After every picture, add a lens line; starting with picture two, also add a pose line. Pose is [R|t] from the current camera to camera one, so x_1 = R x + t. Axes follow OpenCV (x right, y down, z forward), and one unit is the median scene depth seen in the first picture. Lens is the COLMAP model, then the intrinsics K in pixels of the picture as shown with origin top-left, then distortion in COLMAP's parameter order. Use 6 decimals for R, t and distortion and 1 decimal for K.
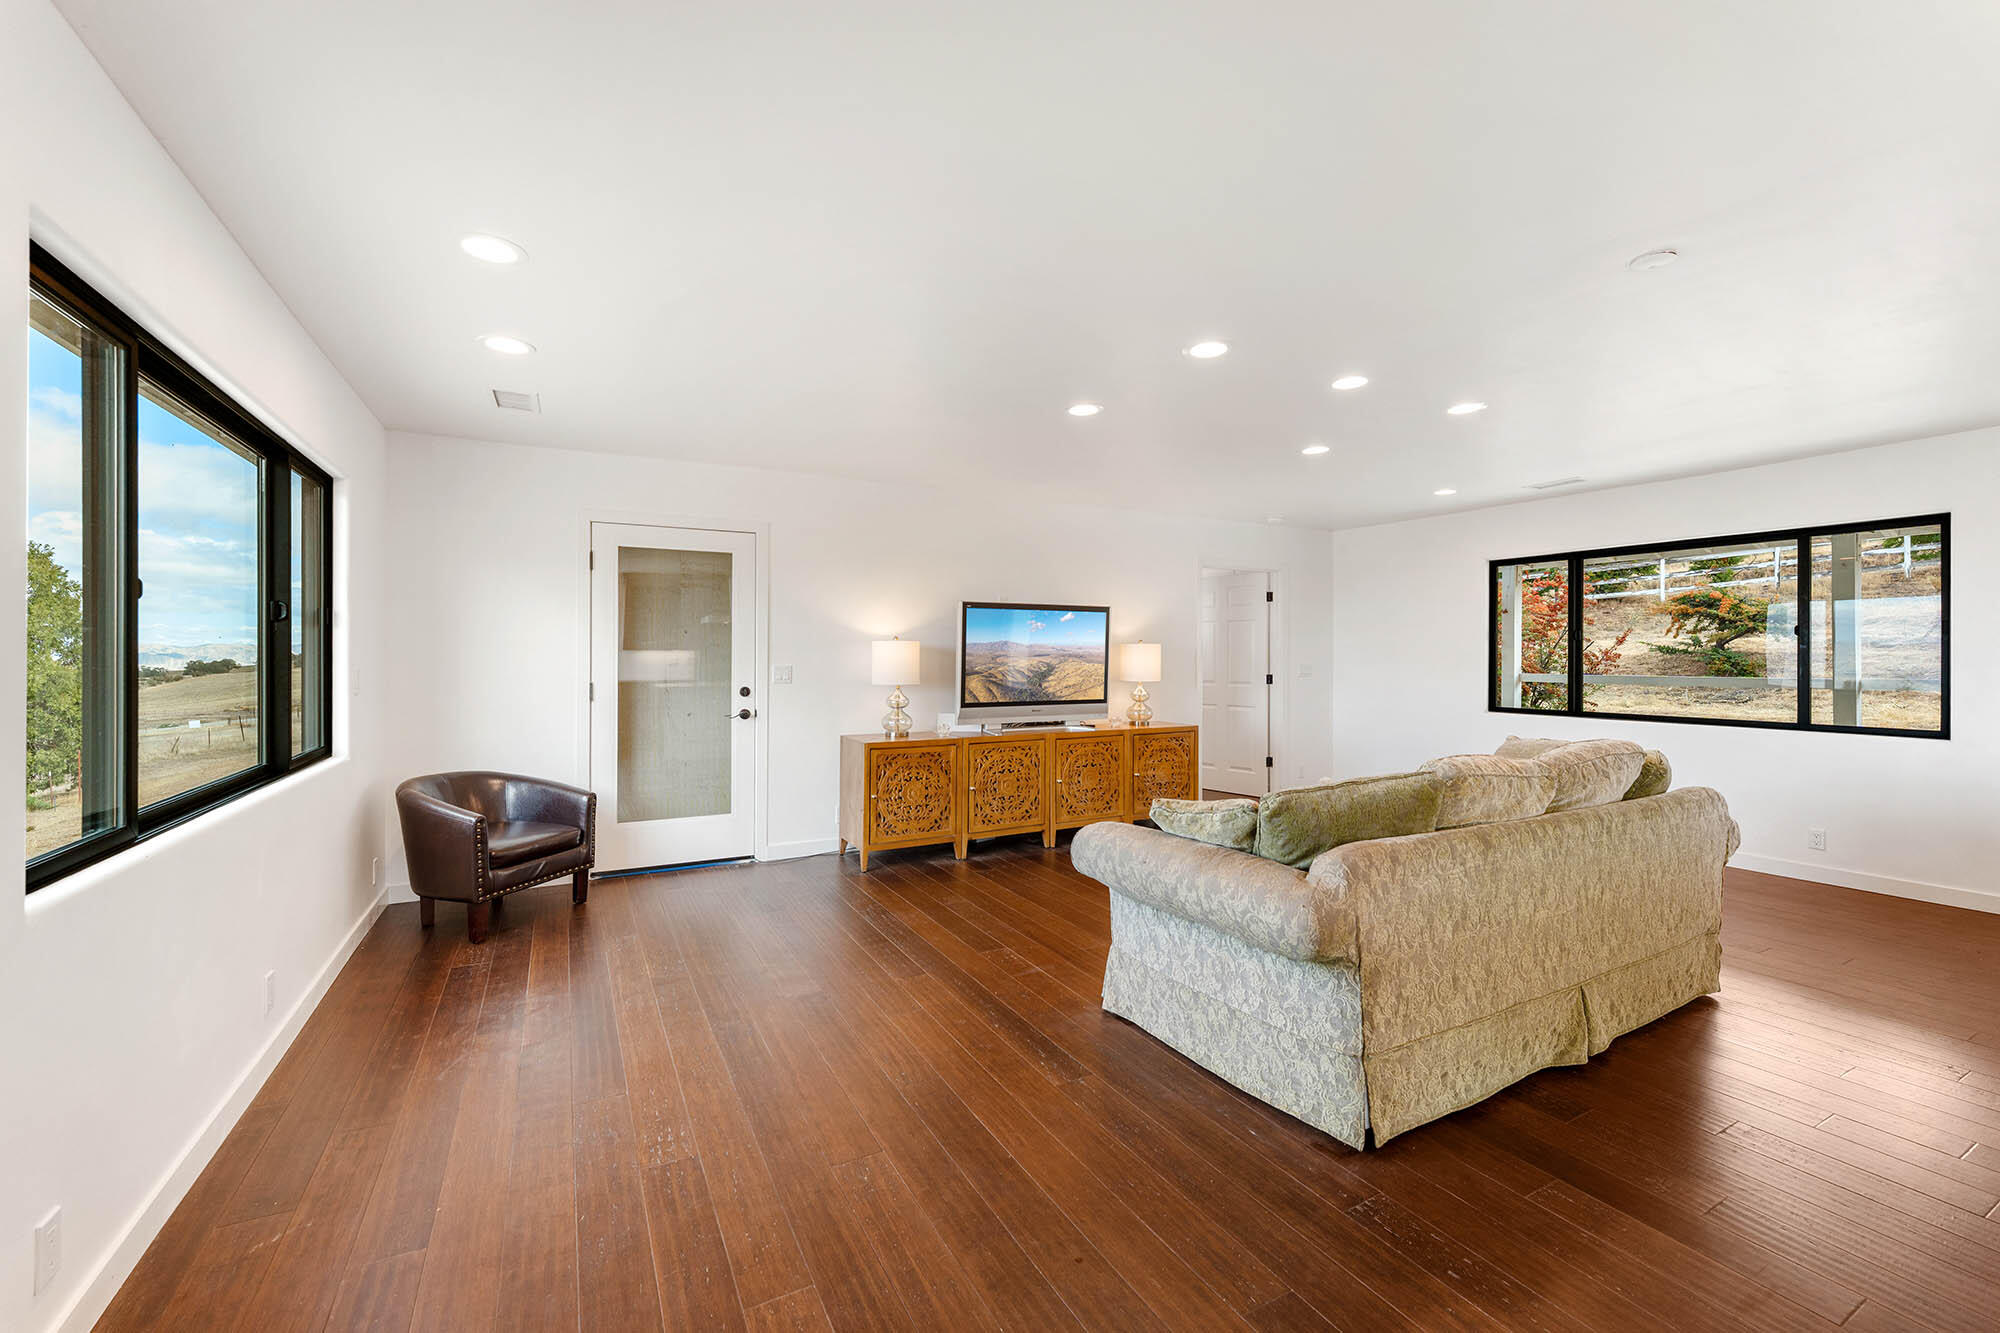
lens RADIAL K [[804.5, 0, 1005.3], [0, 804.5, 656.0], [0, 0, 1]] dist [0.000445, -0.000375]
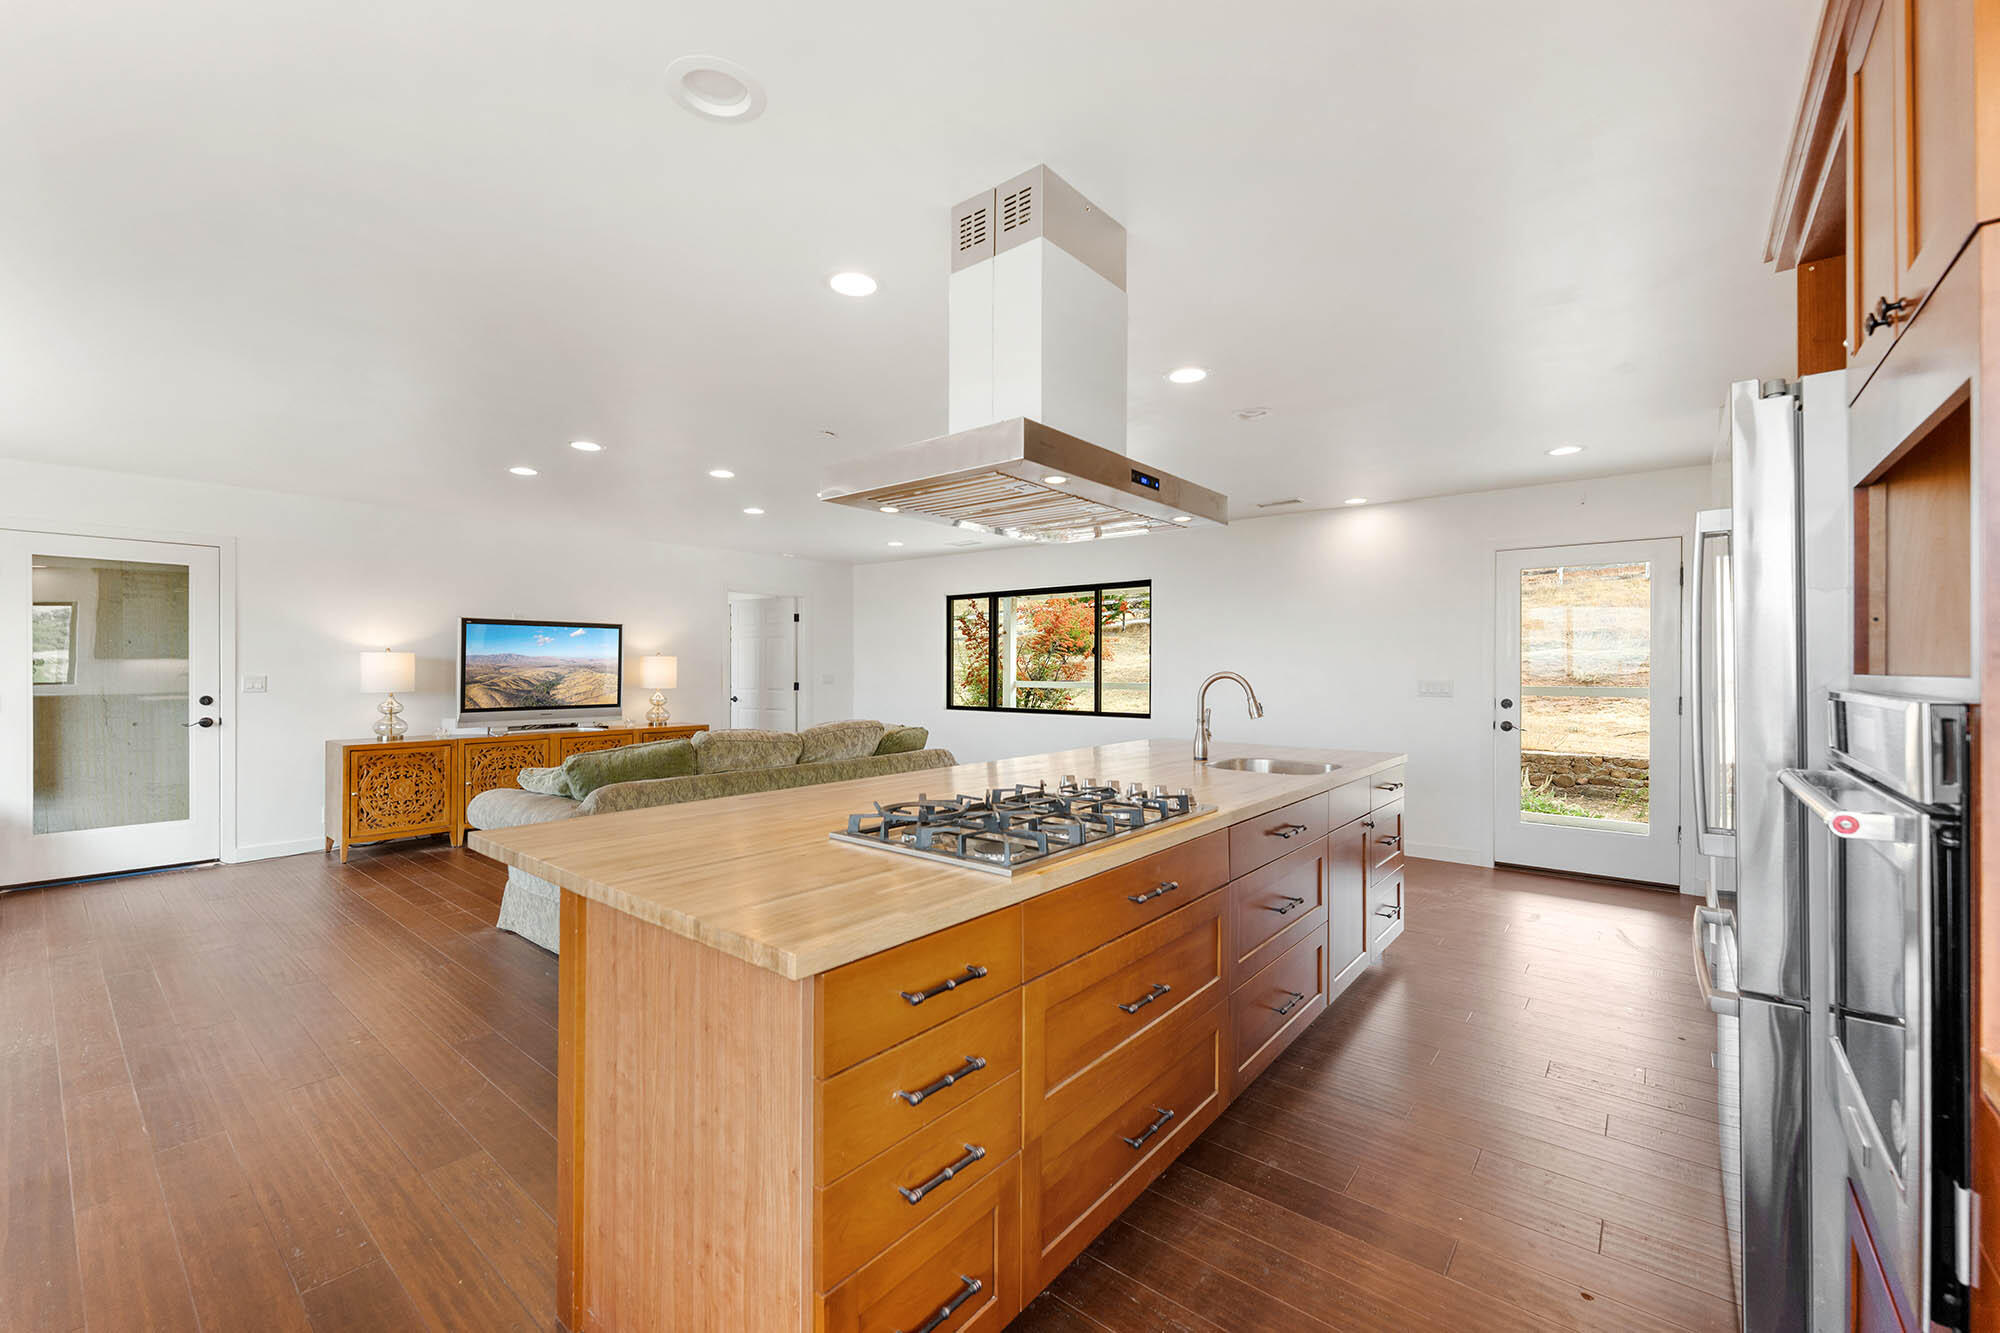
lens RADIAL K [[804.5, 0, 997.8], [0, 804.5, 672.3], [0, 0, 1]] dist [0.000445, -0.000375]
pose [[0.930818, -0.000901, 0.365481, 0.230180], [-0.001214, 0.999984, 0.005560, 0.000861], [-0.365480, -0.005619, 0.930802, -0.313852]]
